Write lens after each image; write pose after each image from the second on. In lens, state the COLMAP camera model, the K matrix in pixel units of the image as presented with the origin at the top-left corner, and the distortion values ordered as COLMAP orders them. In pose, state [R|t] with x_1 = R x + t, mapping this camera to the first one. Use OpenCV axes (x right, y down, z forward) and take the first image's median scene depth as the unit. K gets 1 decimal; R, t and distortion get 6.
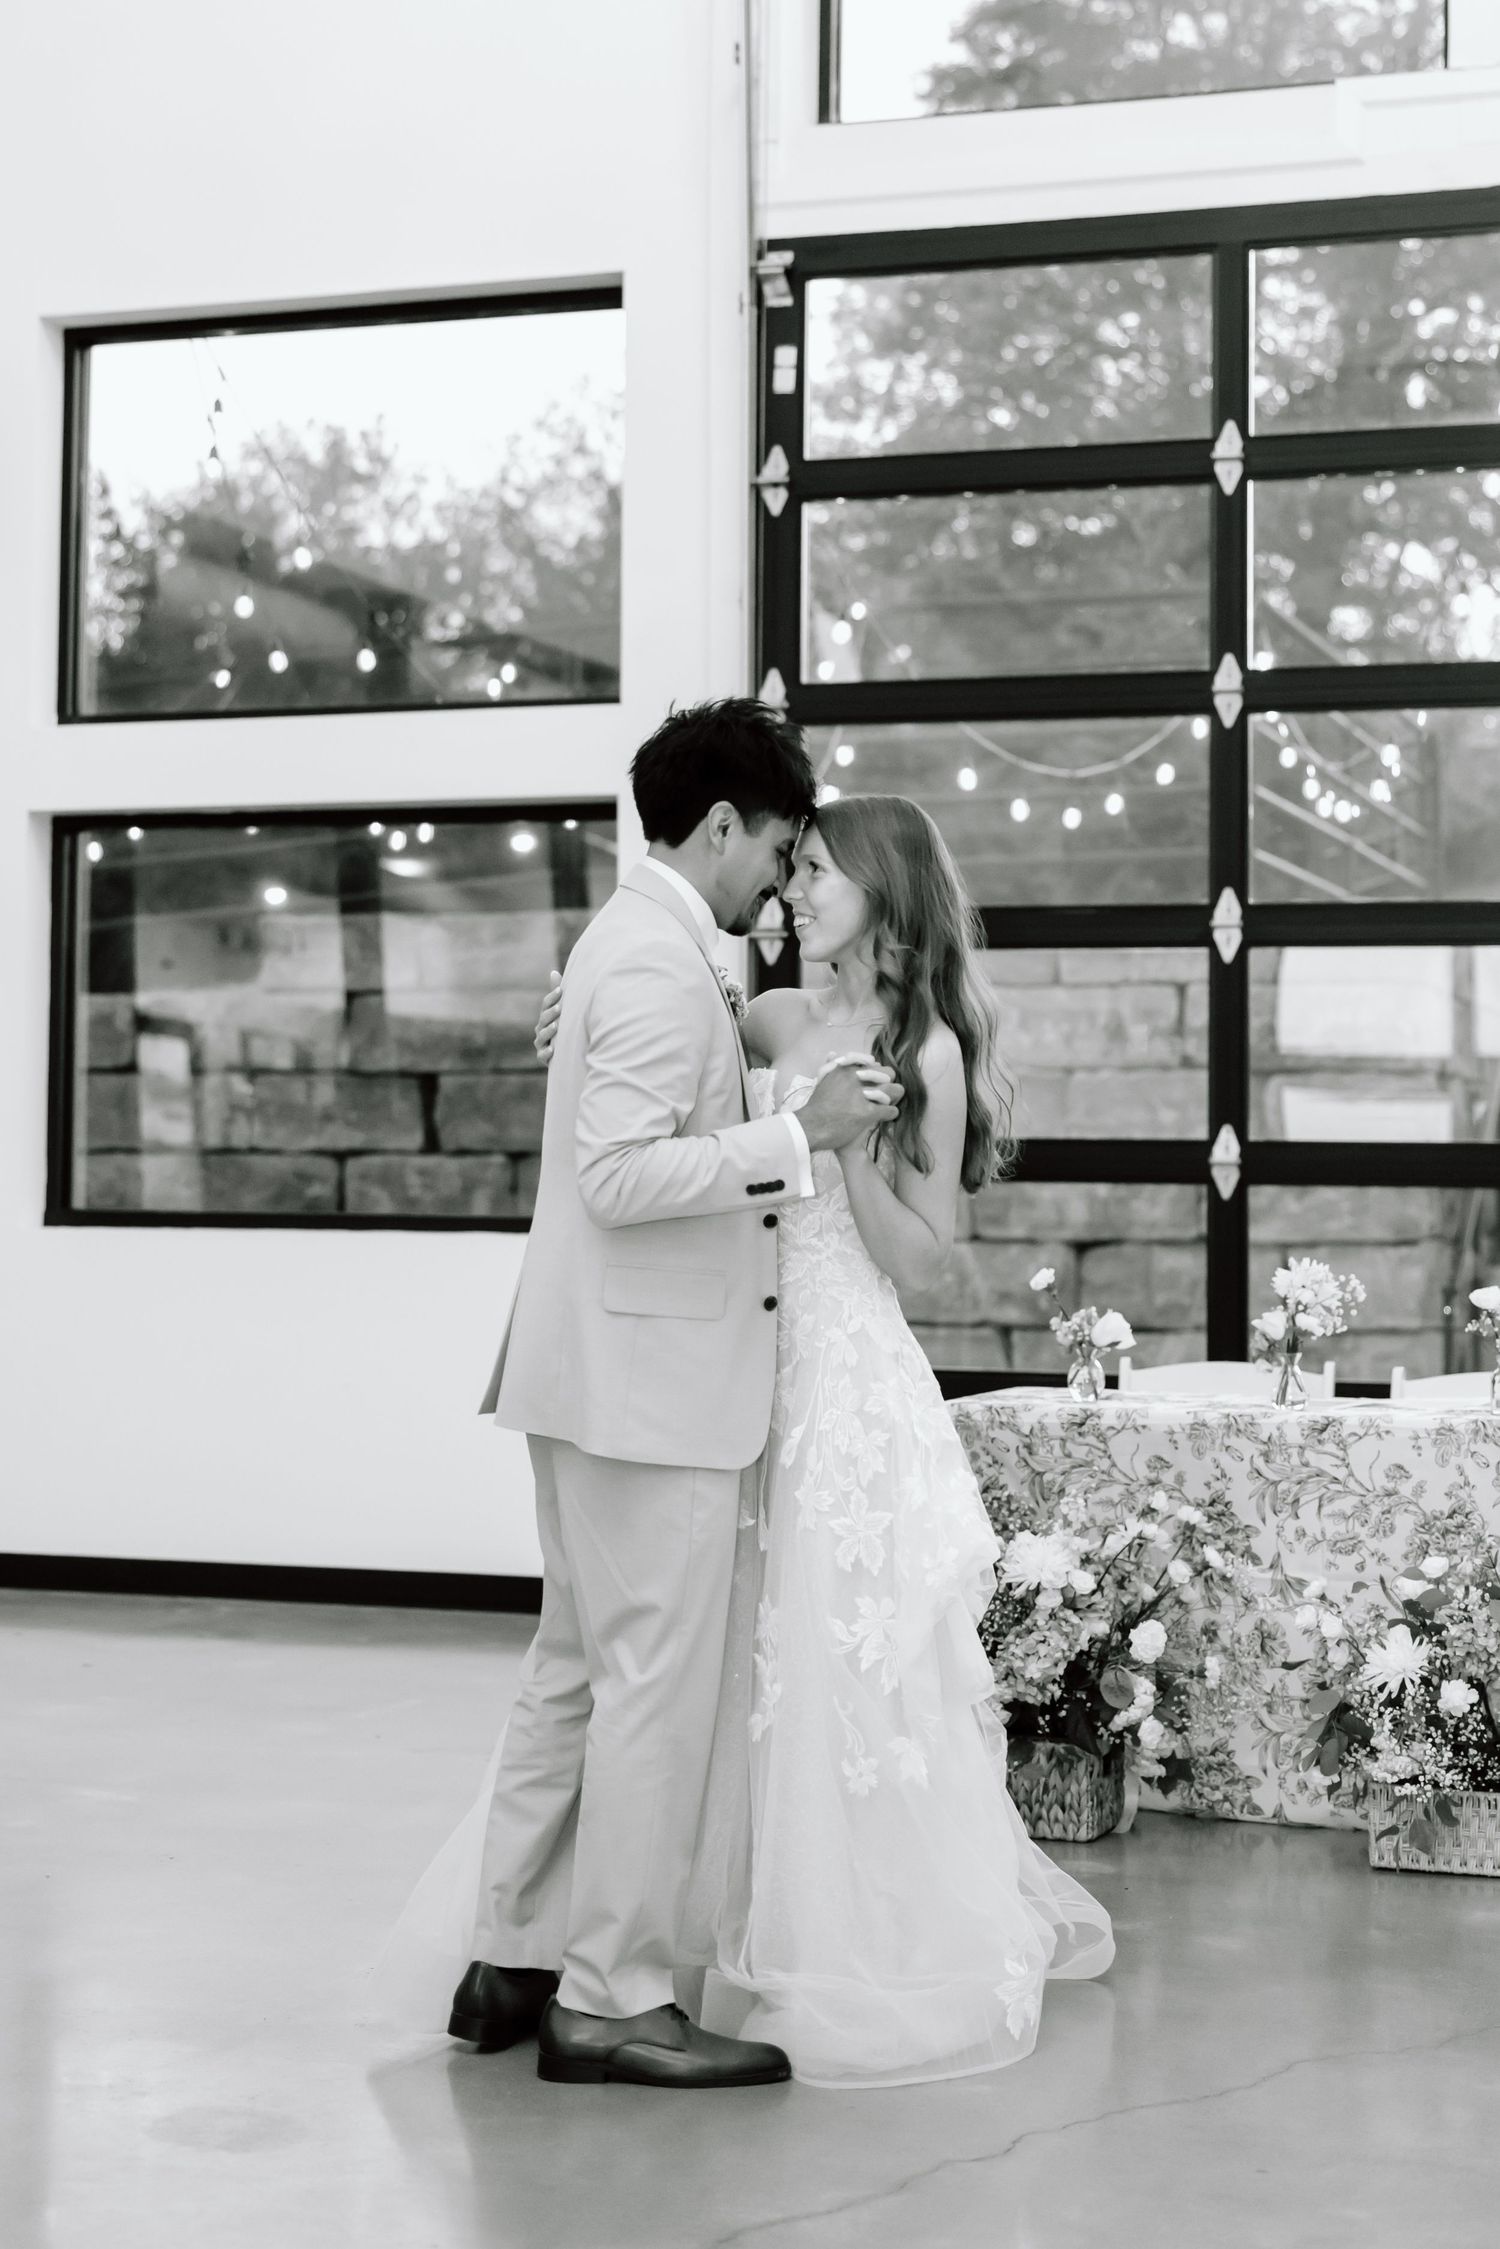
lens RADIAL K [[3805.5, 0, 744.4], [0, 3805.5, 924.2], [0, 0, 1]] dist [0.039567, 0.000000]
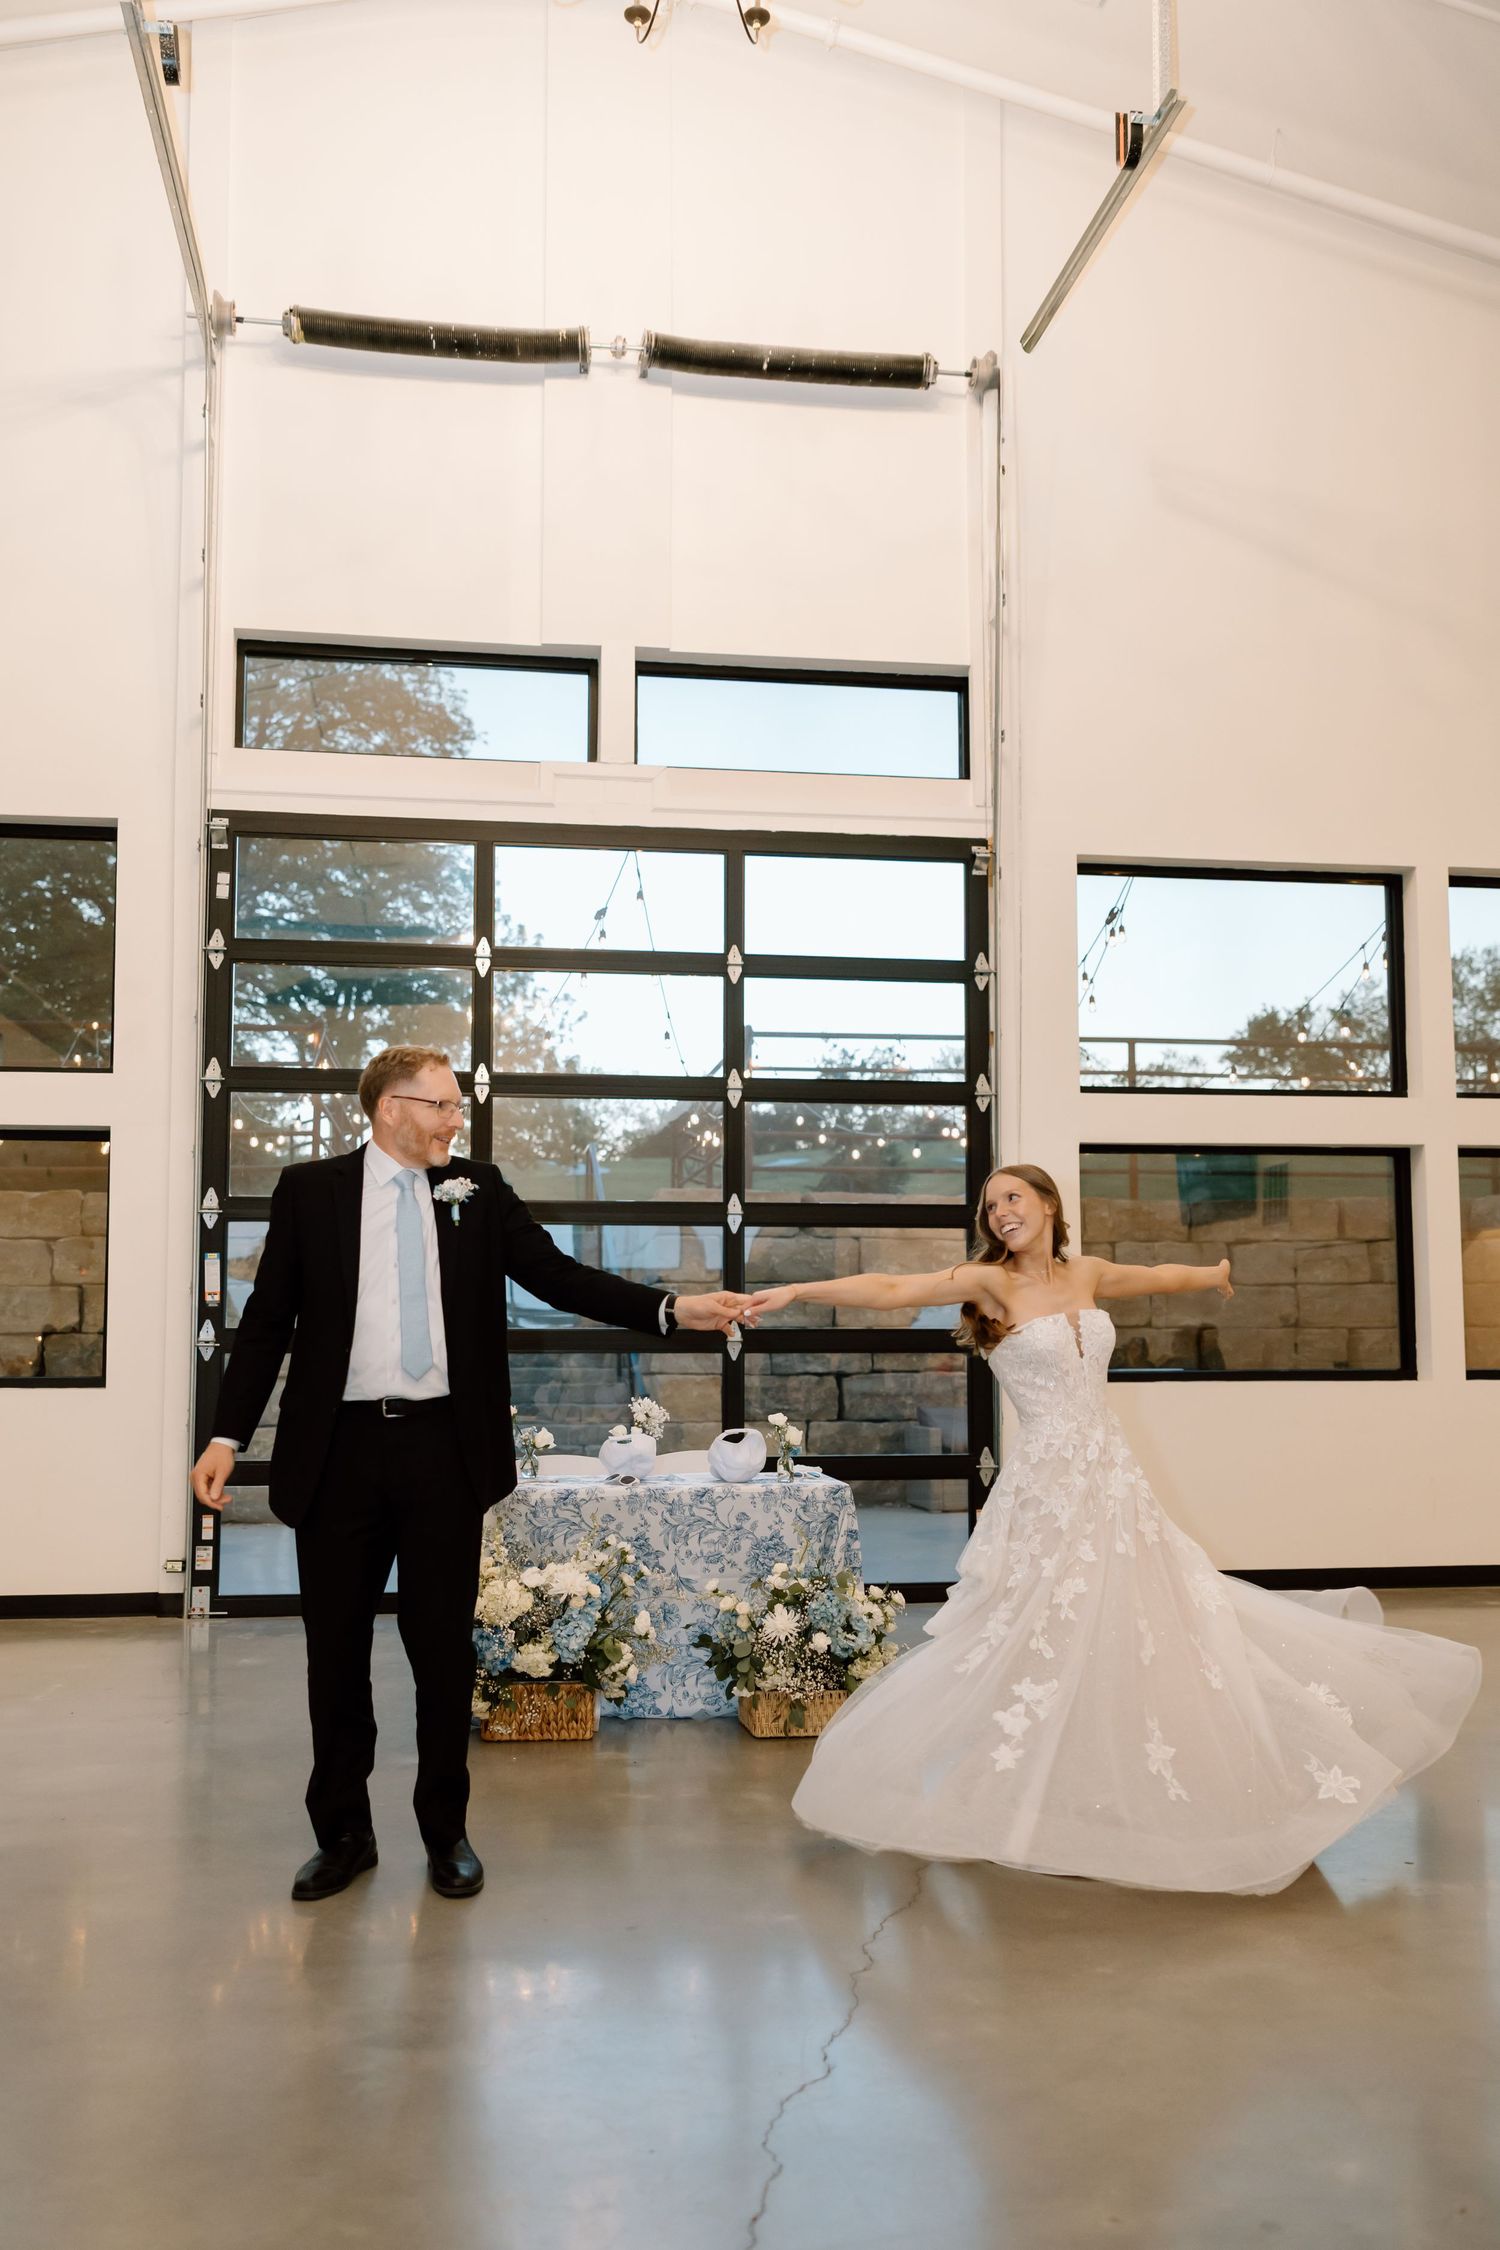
lens RADIAL K [[1876.7, 0, 710.3], [0, 1876.7, 1174.8], [0, 0, 1]] dist [0.026878, 0.005349]
pose [[0.894772, 0.027081, 0.445702, -0.241905], [-0.020285, 0.999594, -0.020014, -0.001911], [-0.446063, 0.008867, 0.894958, 0.193566]]
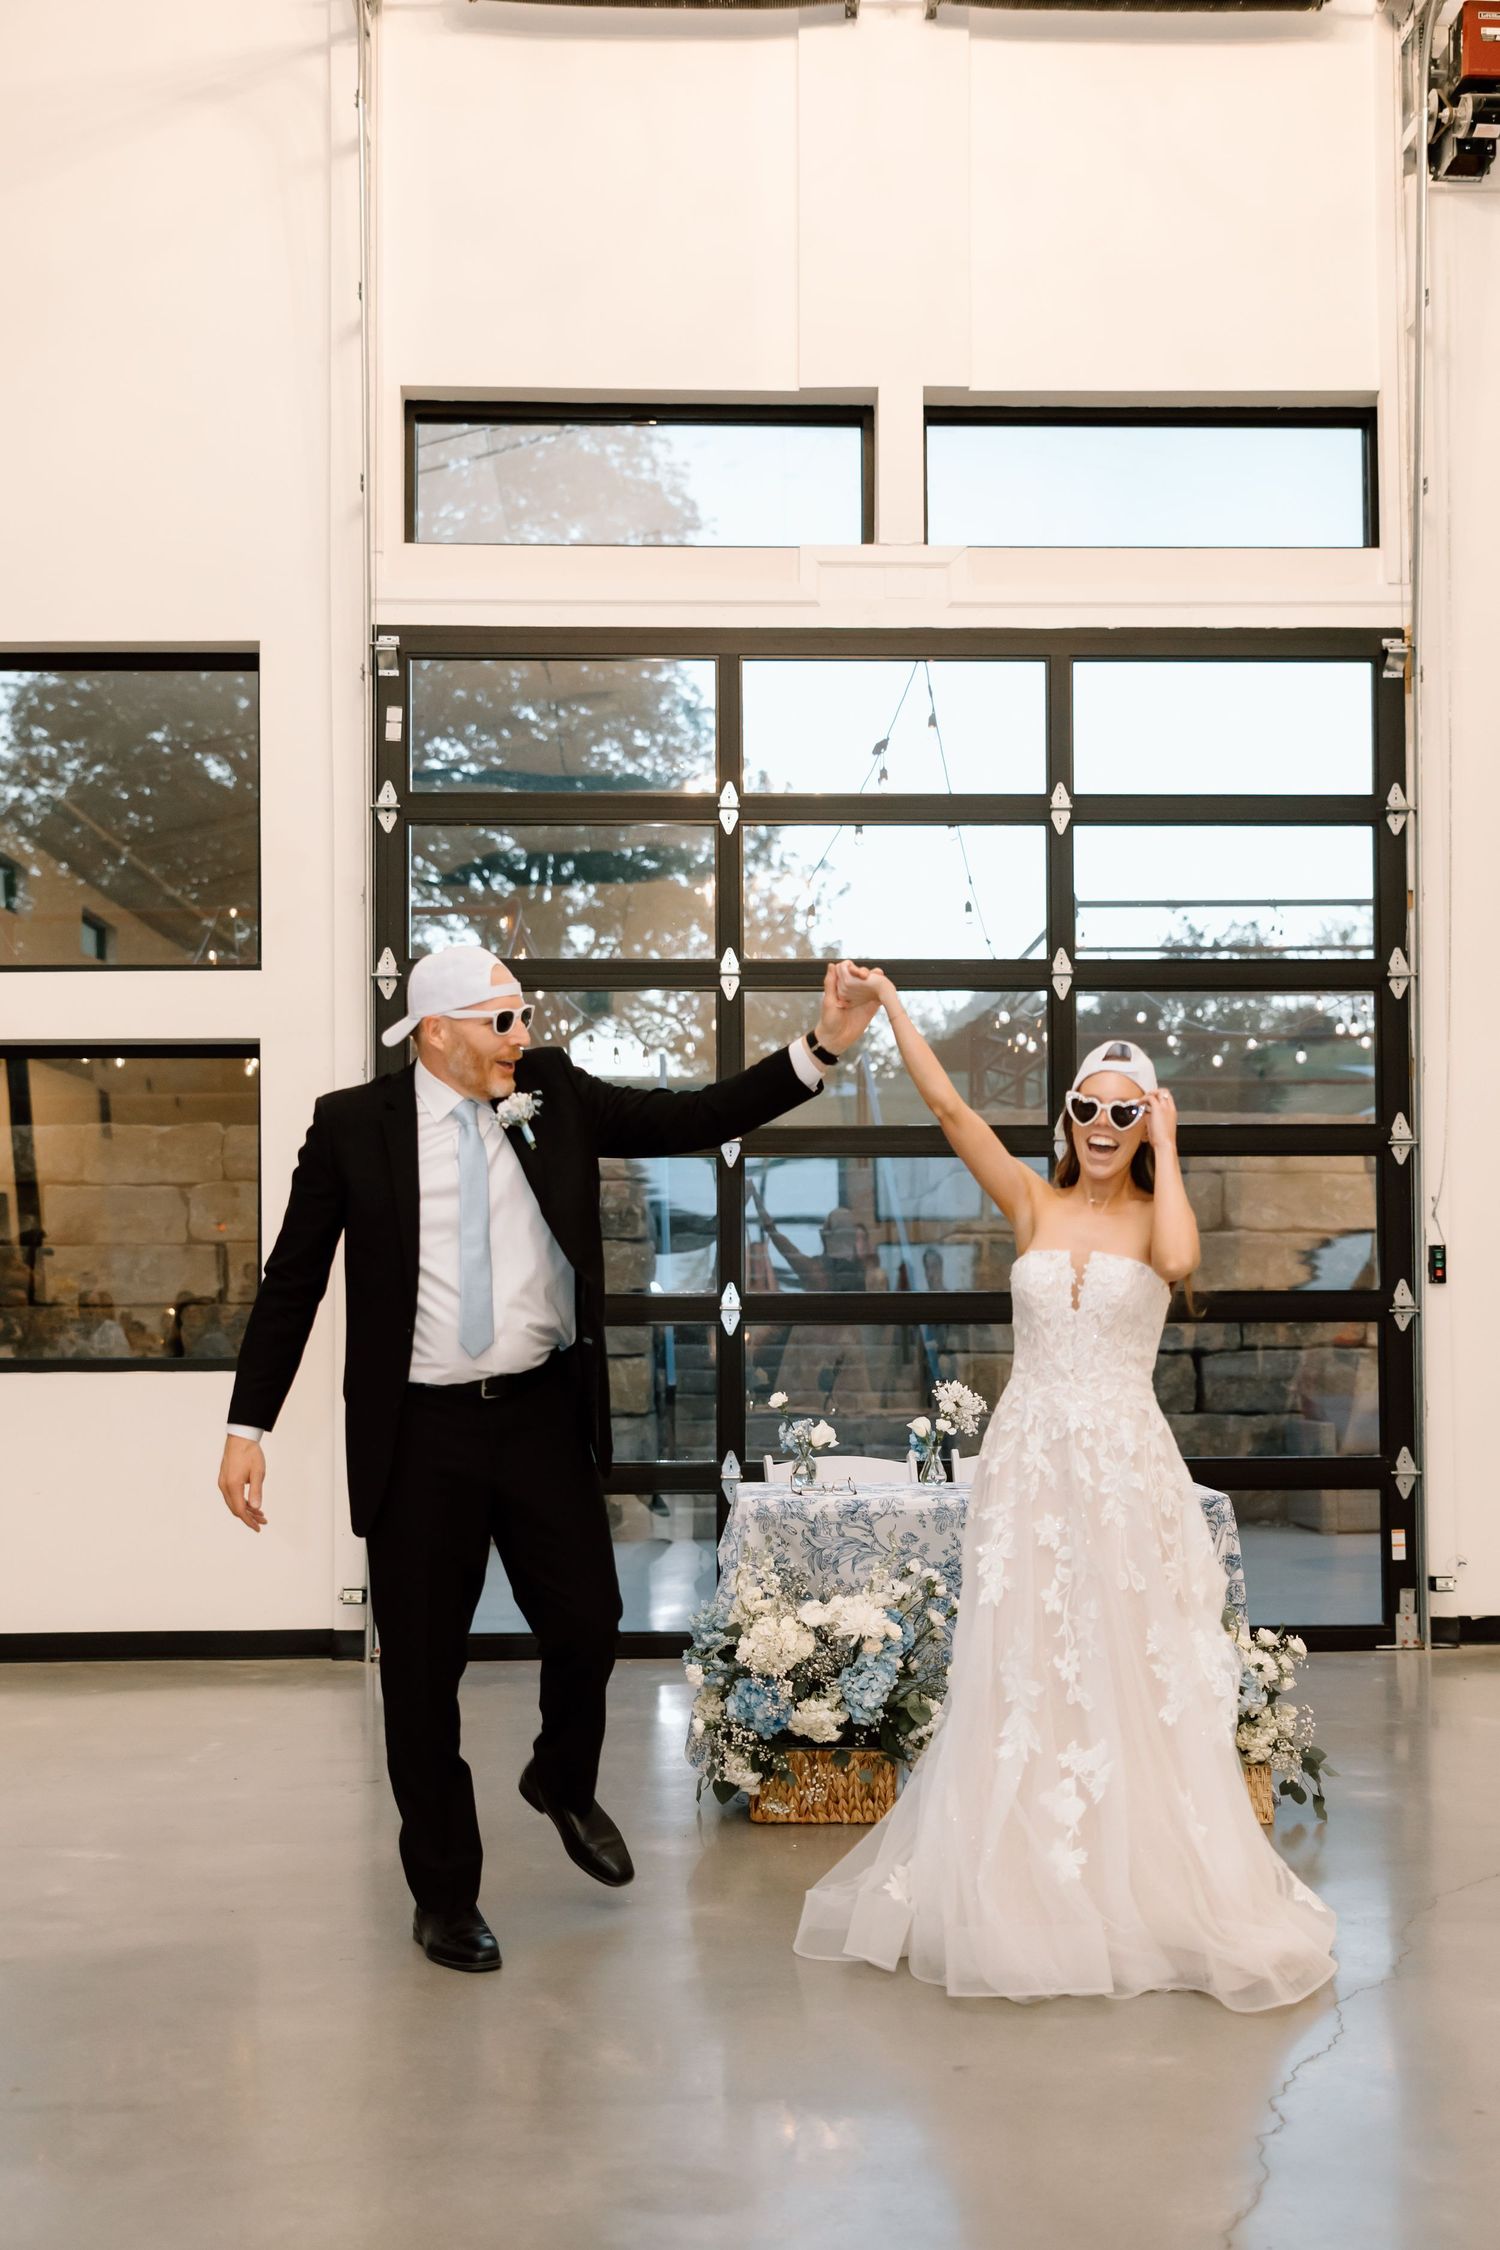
lens RADIAL K [[2440.3, 0, 760.4], [0, 2440.3, 1200.0], [0, 0, 1]] dist [0.034985, 0.000000]
pose [[0.935935, -0.001391, 0.352171, -0.246220], [-0.007482, 0.999688, 0.023834, 0.000732], [-0.352095, -0.024942, 0.935632, 0.206499]]
